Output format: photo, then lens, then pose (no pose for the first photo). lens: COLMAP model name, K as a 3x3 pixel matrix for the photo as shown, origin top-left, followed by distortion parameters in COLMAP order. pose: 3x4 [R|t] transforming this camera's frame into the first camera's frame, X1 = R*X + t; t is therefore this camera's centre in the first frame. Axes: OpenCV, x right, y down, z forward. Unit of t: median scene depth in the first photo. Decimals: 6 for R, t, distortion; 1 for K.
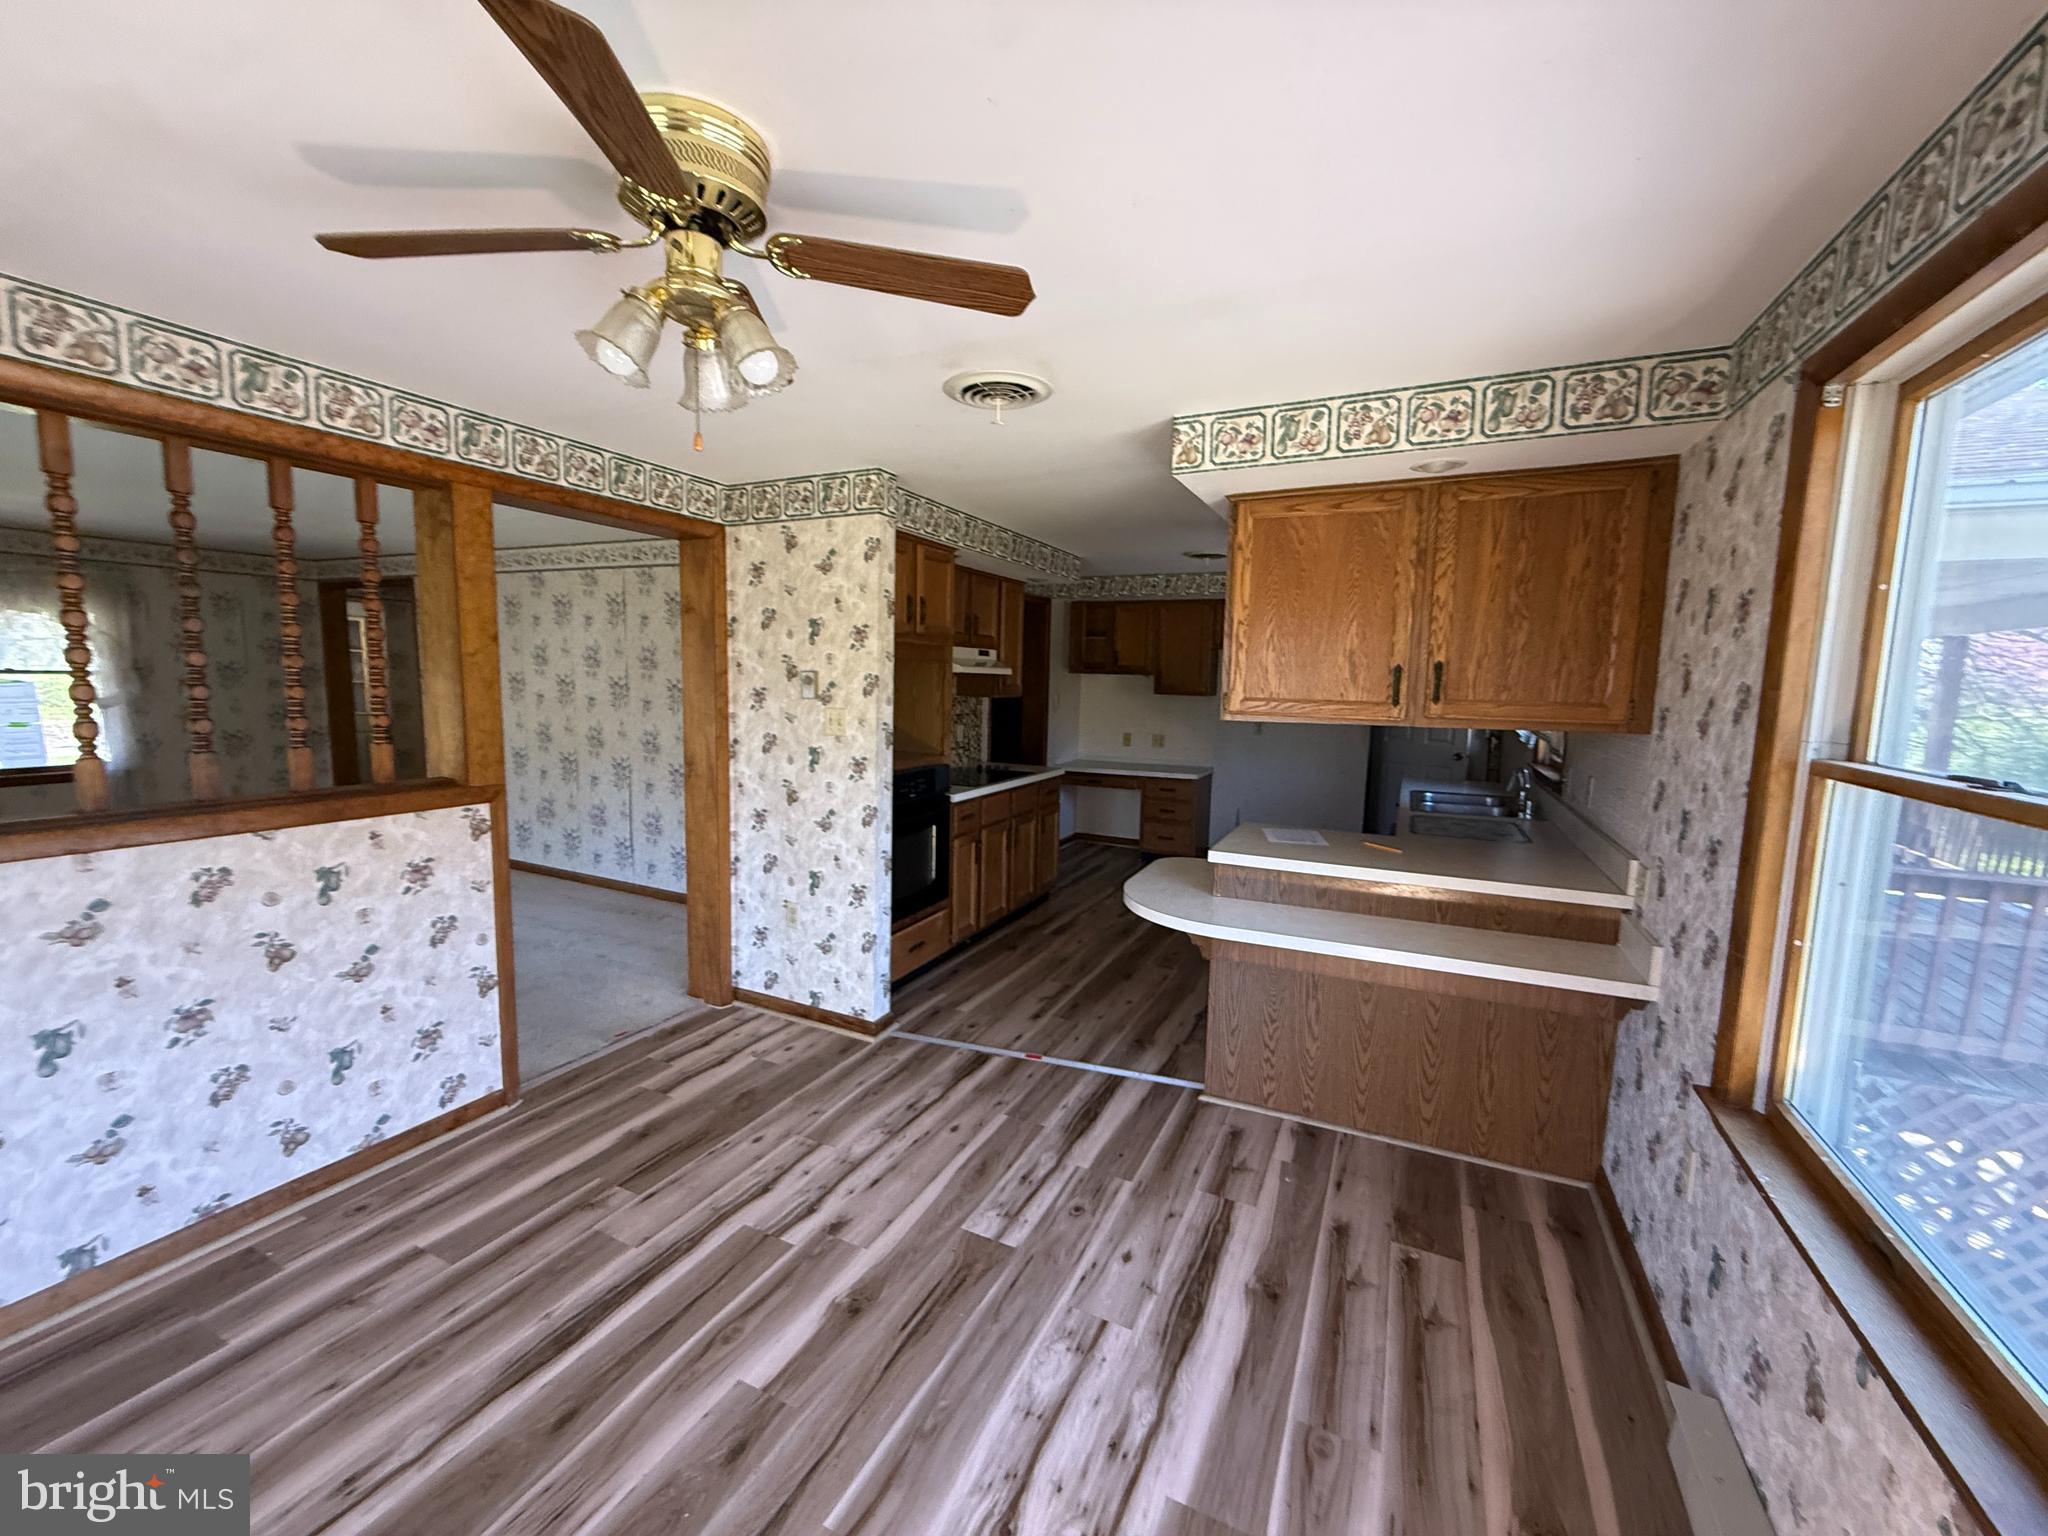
lens RADIAL K [[819.8, 0, 1026.6], [0, 819.8, 770.1], [0, 0, 1]] dist [-0.001192, -0.000291]
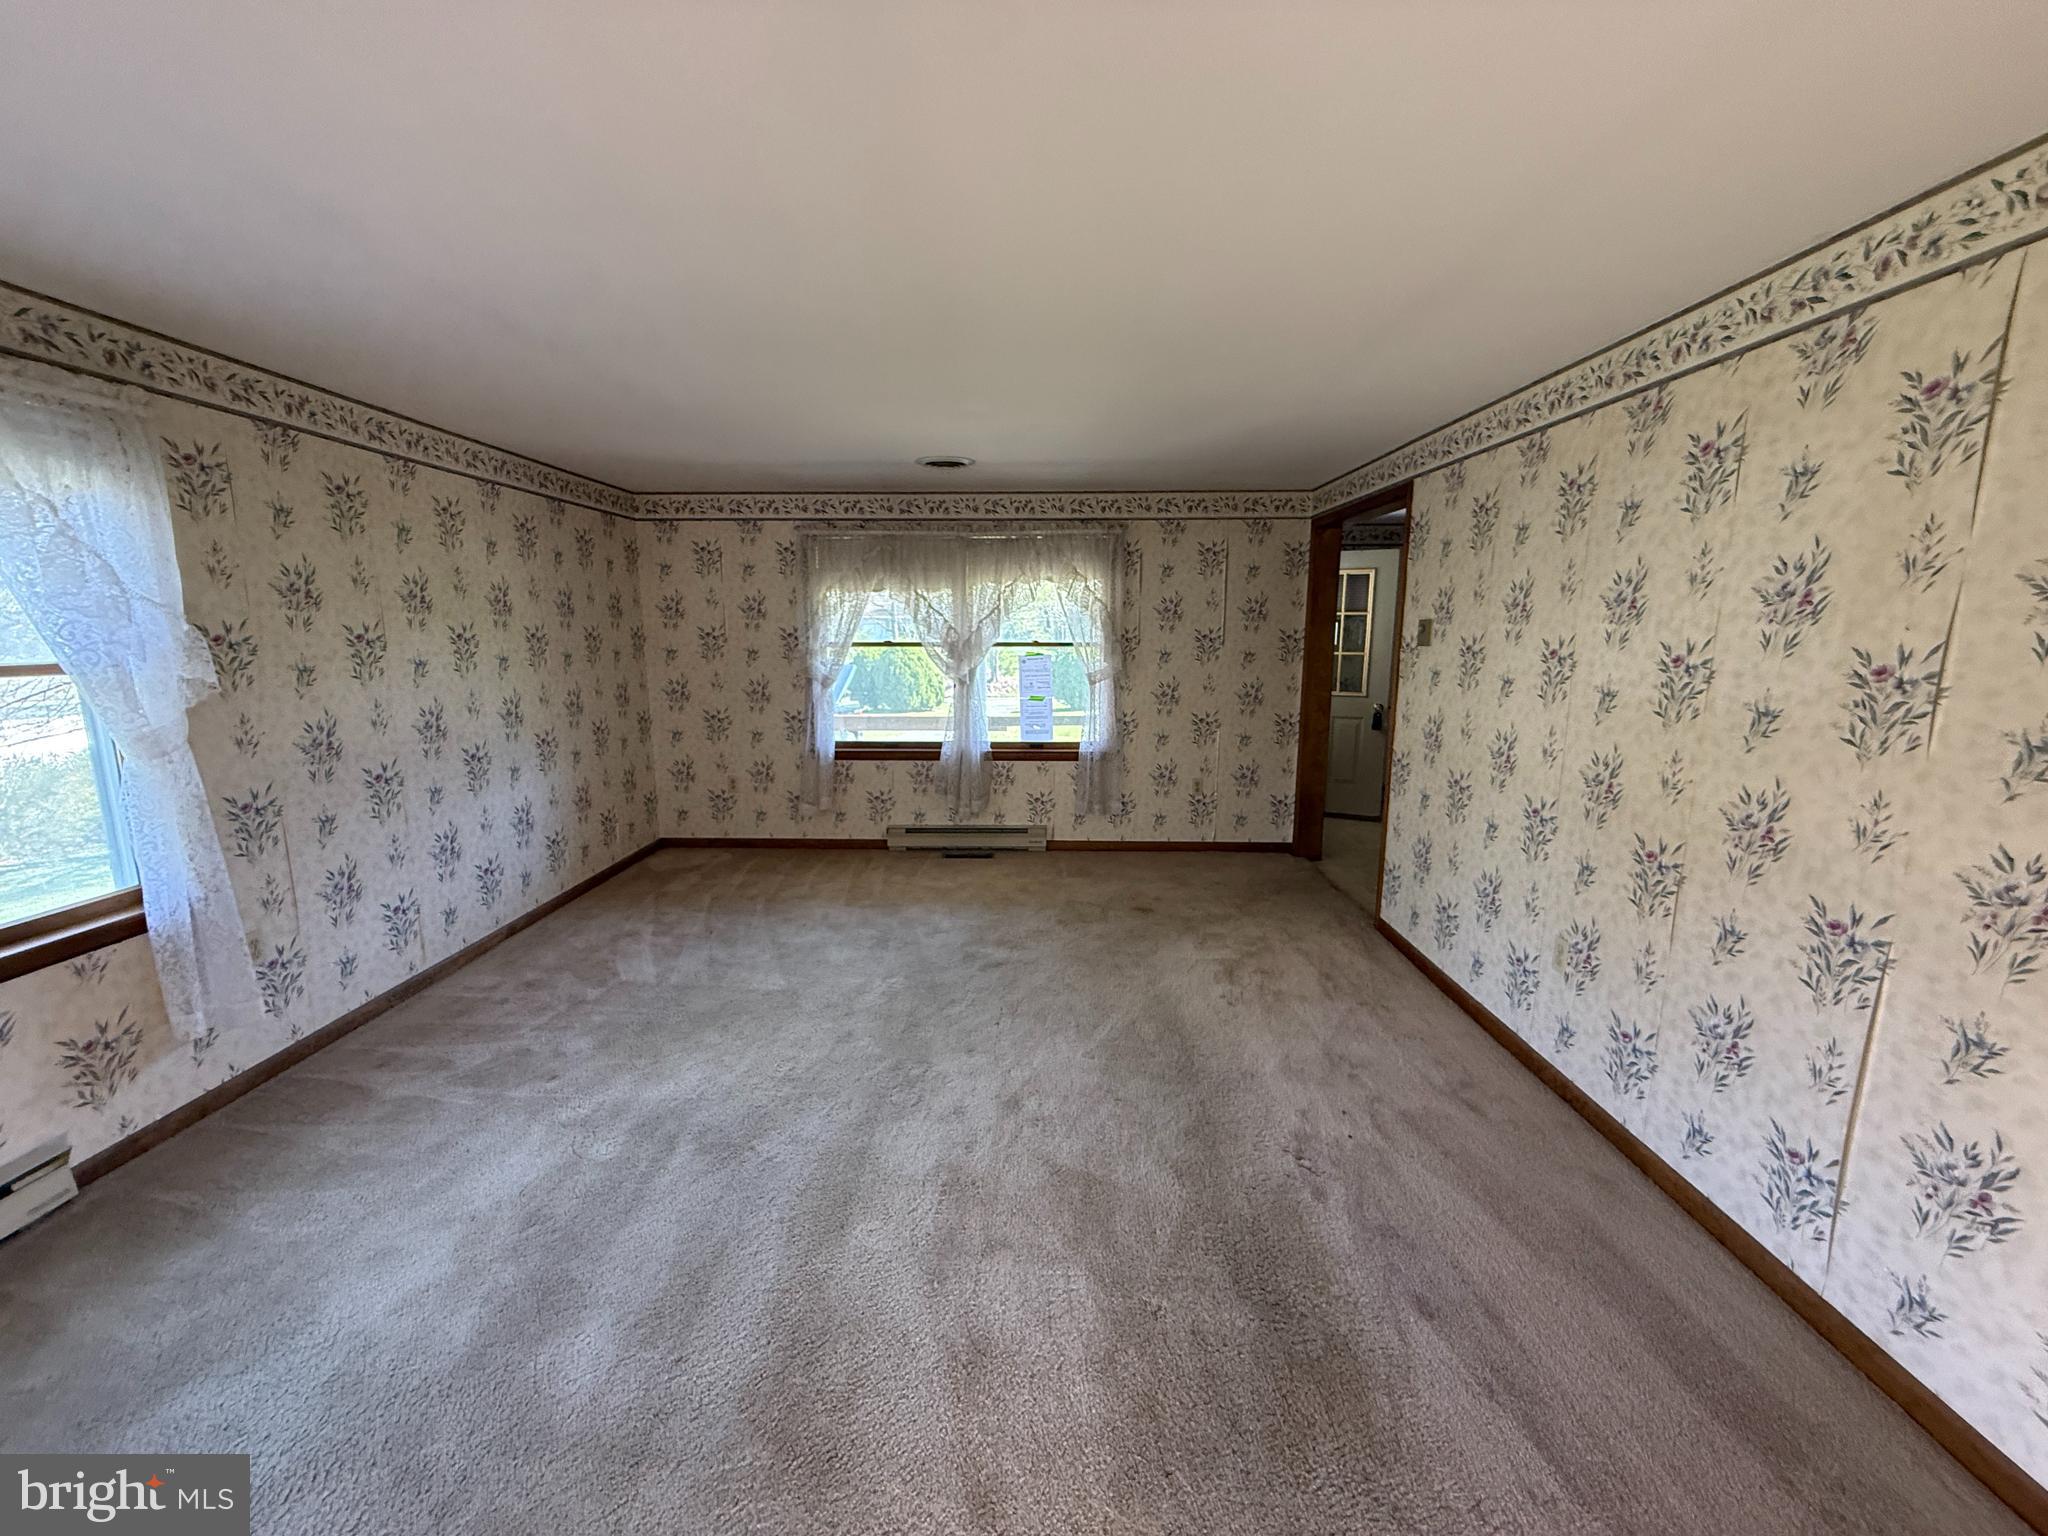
lens RADIAL K [[819.8, 0, 1027.2], [0, 819.8, 772.8], [0, 0, 1]] dist [-0.001192, -0.000291]
pose [[0.428526, 0.134596, -0.893448, -0.346356], [-0.096091, 0.990023, 0.103057, -0.066936], [0.898405, 0.041690, 0.437184, 0.559013]]
